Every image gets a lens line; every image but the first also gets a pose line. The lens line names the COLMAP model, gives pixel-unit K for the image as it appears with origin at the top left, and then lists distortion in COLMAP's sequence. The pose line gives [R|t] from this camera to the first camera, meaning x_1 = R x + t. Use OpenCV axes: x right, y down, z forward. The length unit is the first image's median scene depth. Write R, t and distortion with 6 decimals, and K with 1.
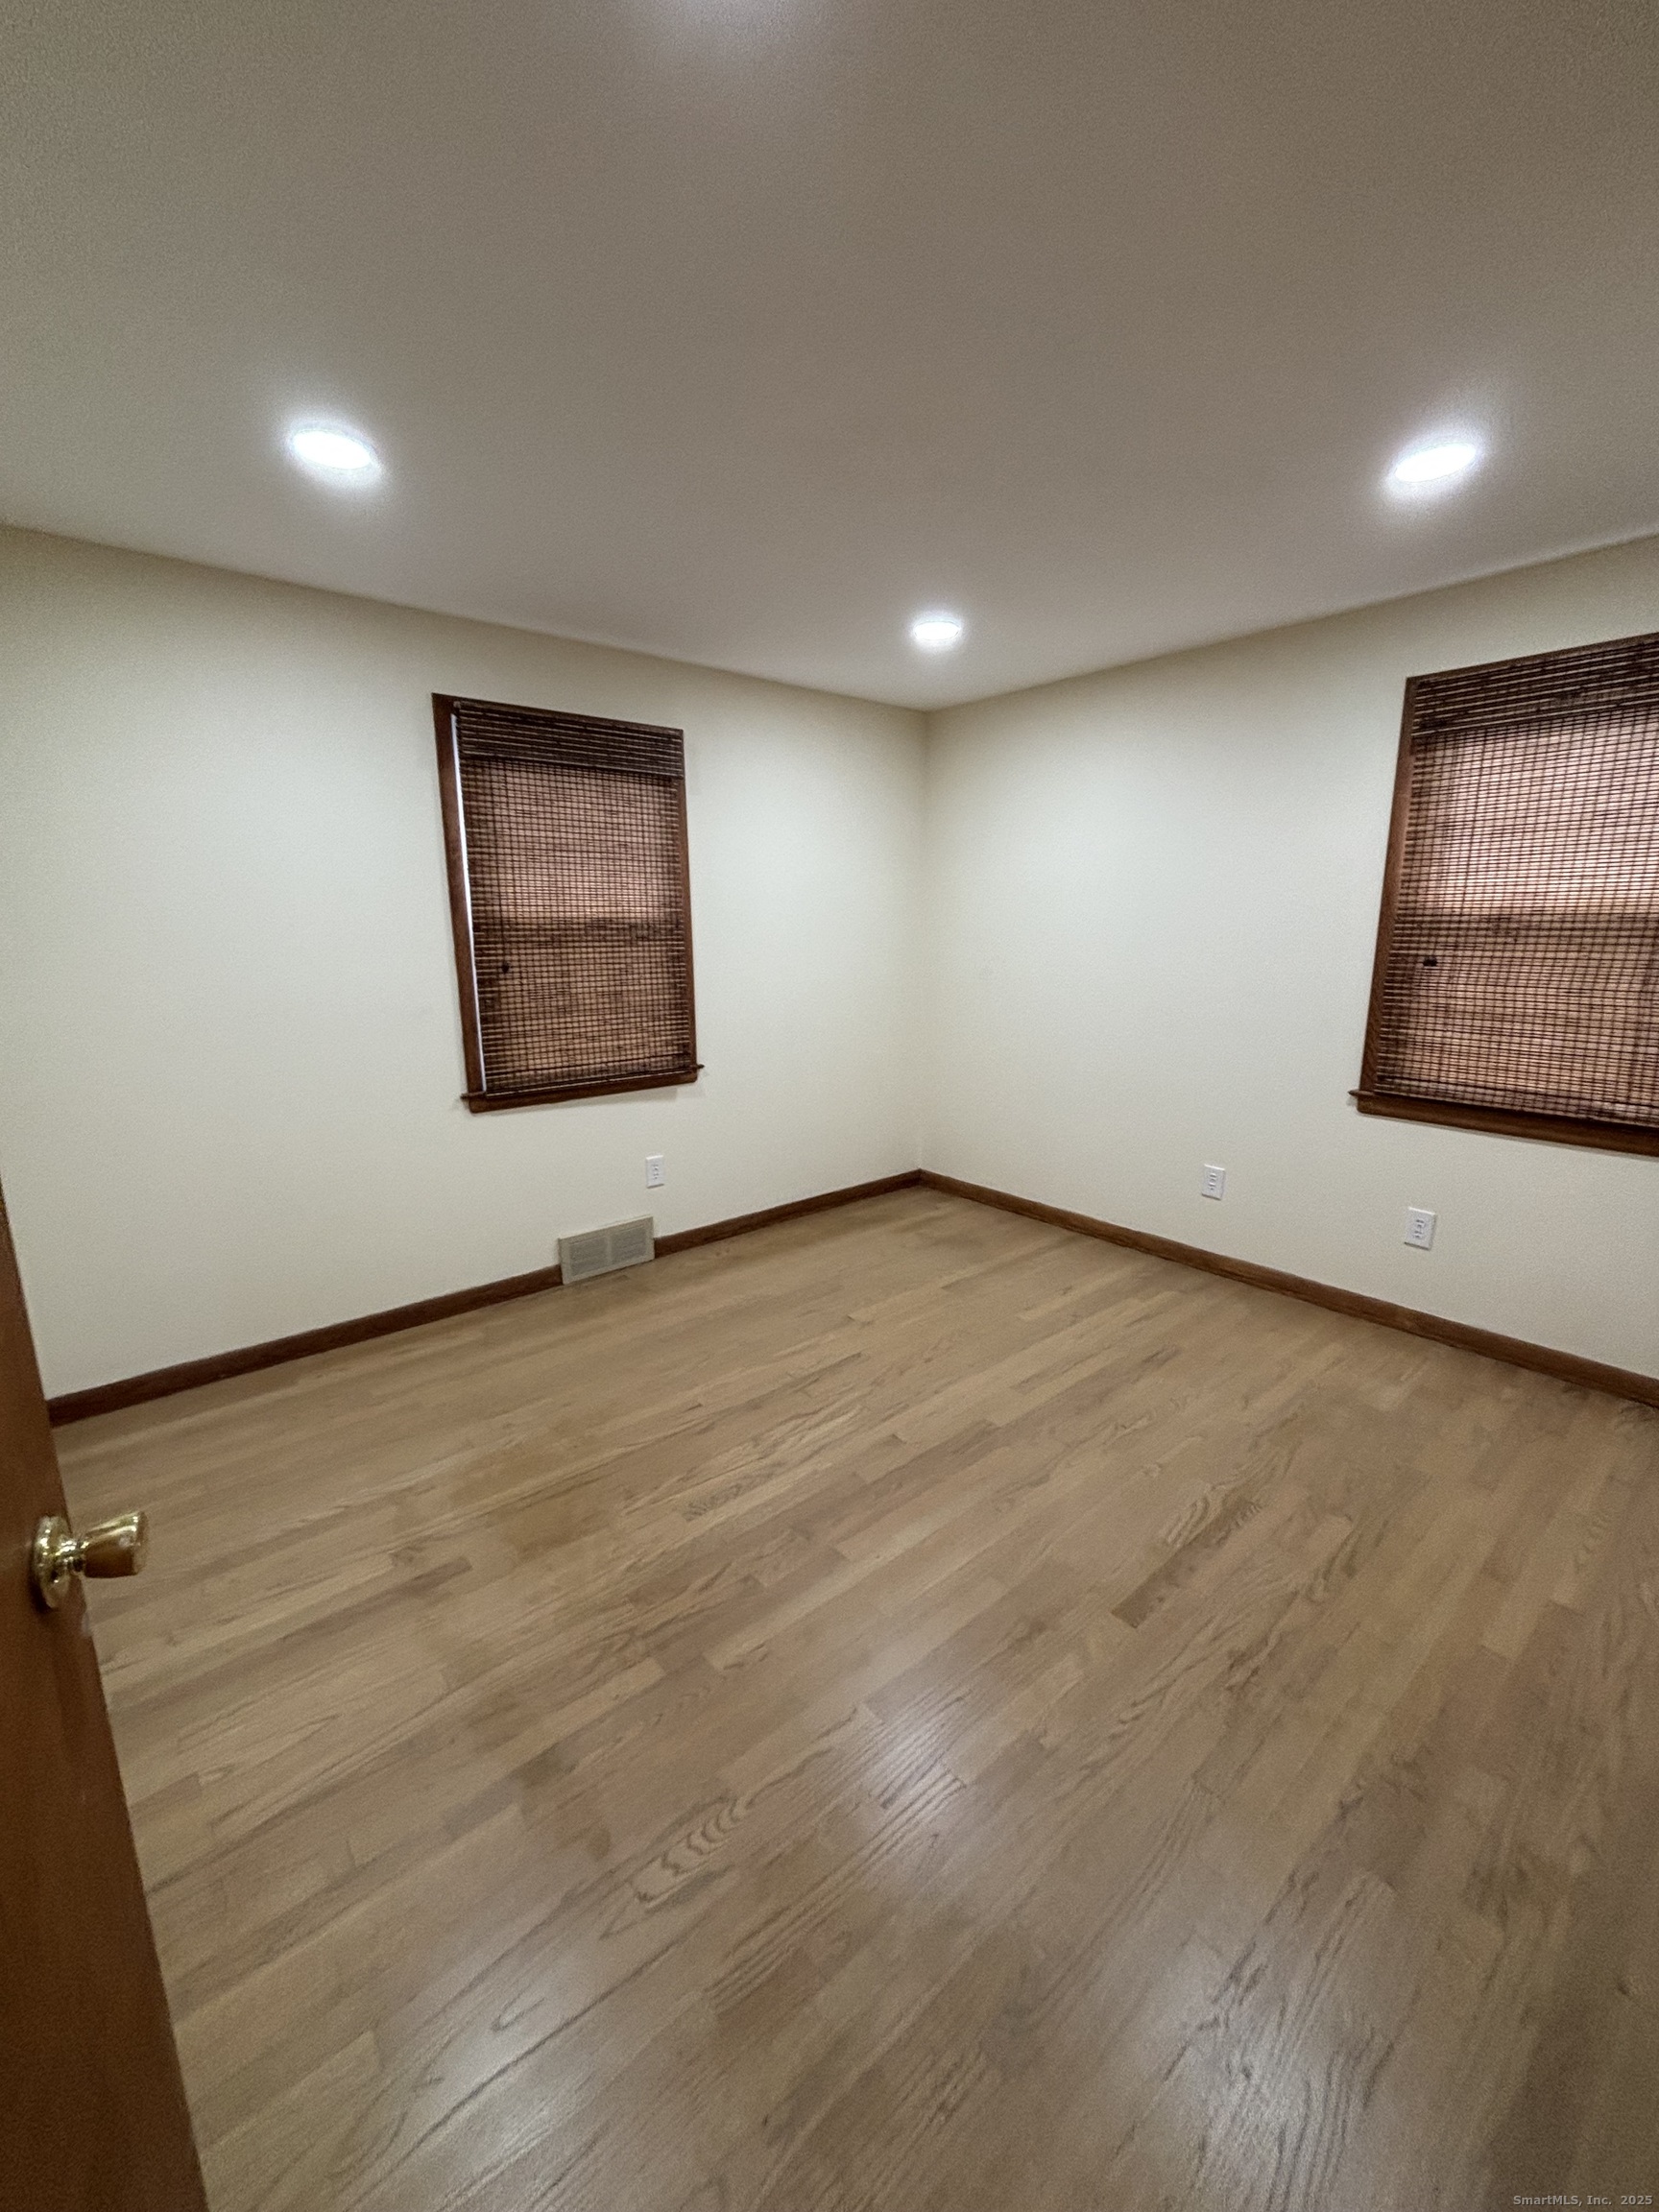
lens RADIAL K [[887.8, 0, 833.7], [0, 887.8, 1102.6], [0, 0, 1]] dist [0.013876, 0.000019]
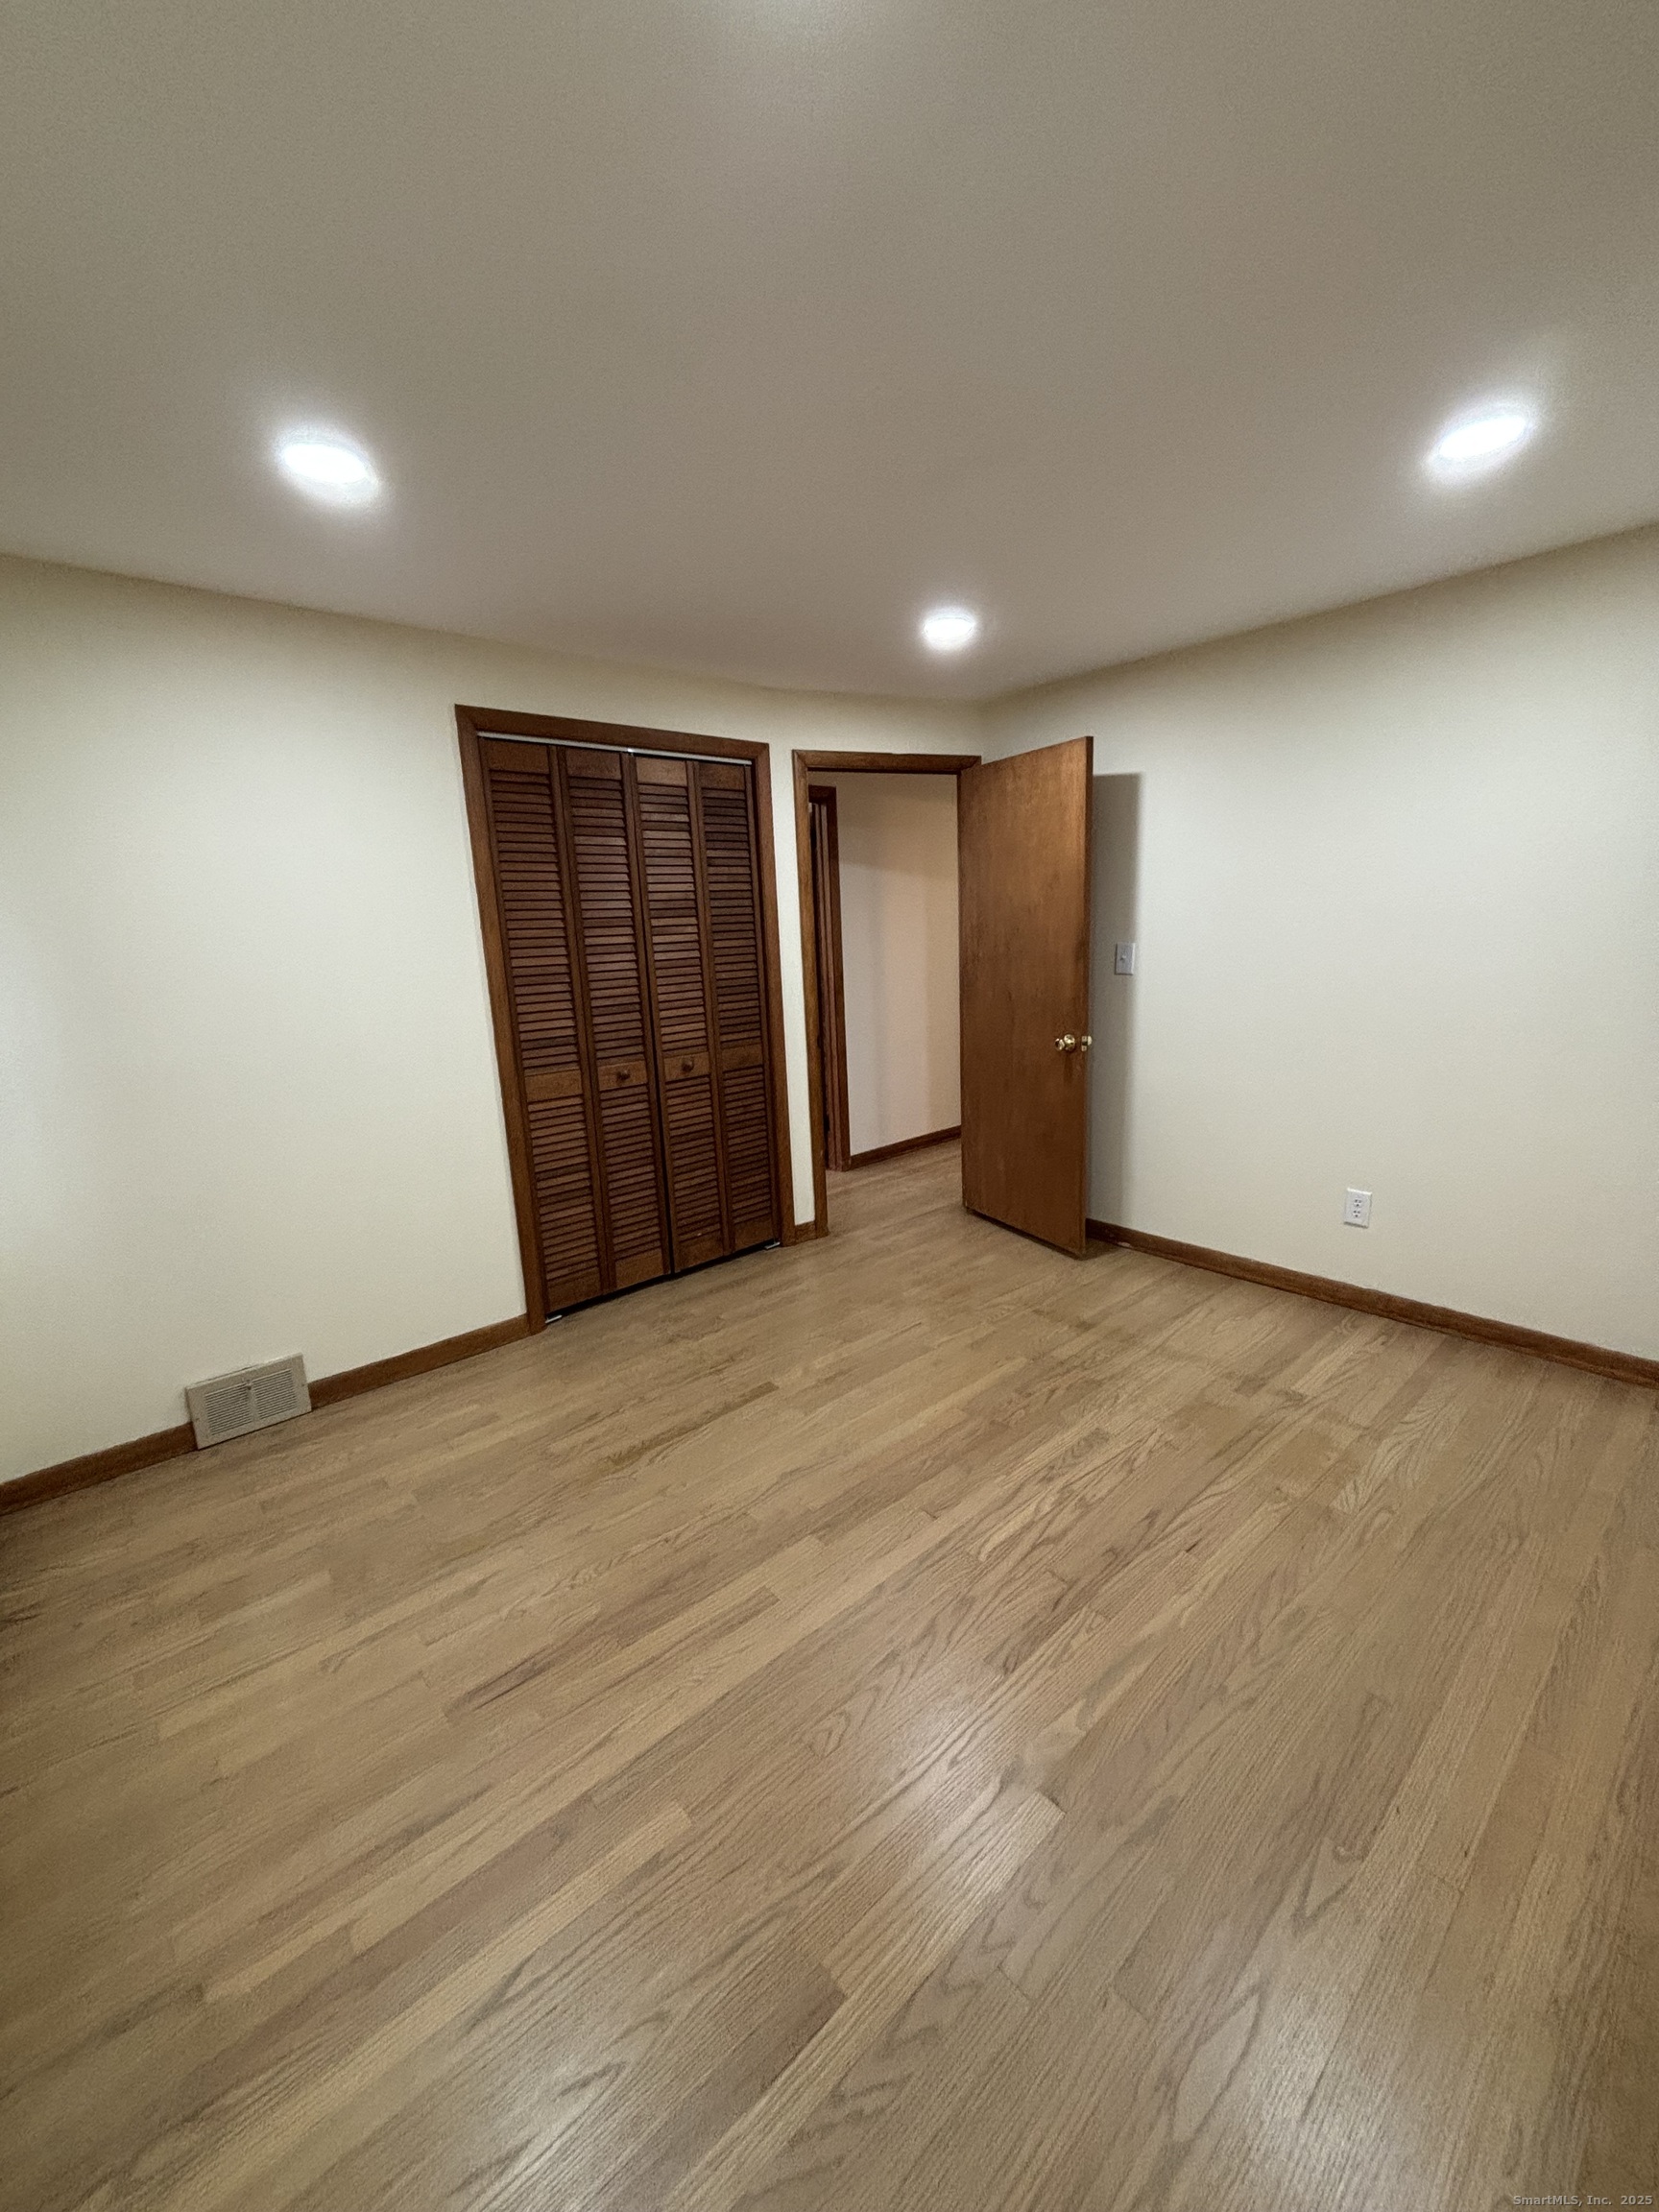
lens RADIAL K [[887.8, 0, 833.7], [0, 887.8, 1102.6], [0, 0, 1]] dist [0.013876, 0.000019]
pose [[-0.998859, 0.047026, -0.008316, 0.162701], [0.039736, 0.915017, 0.401454, -0.381956], [0.026488, 0.400665, -0.915842, 1.730806]]
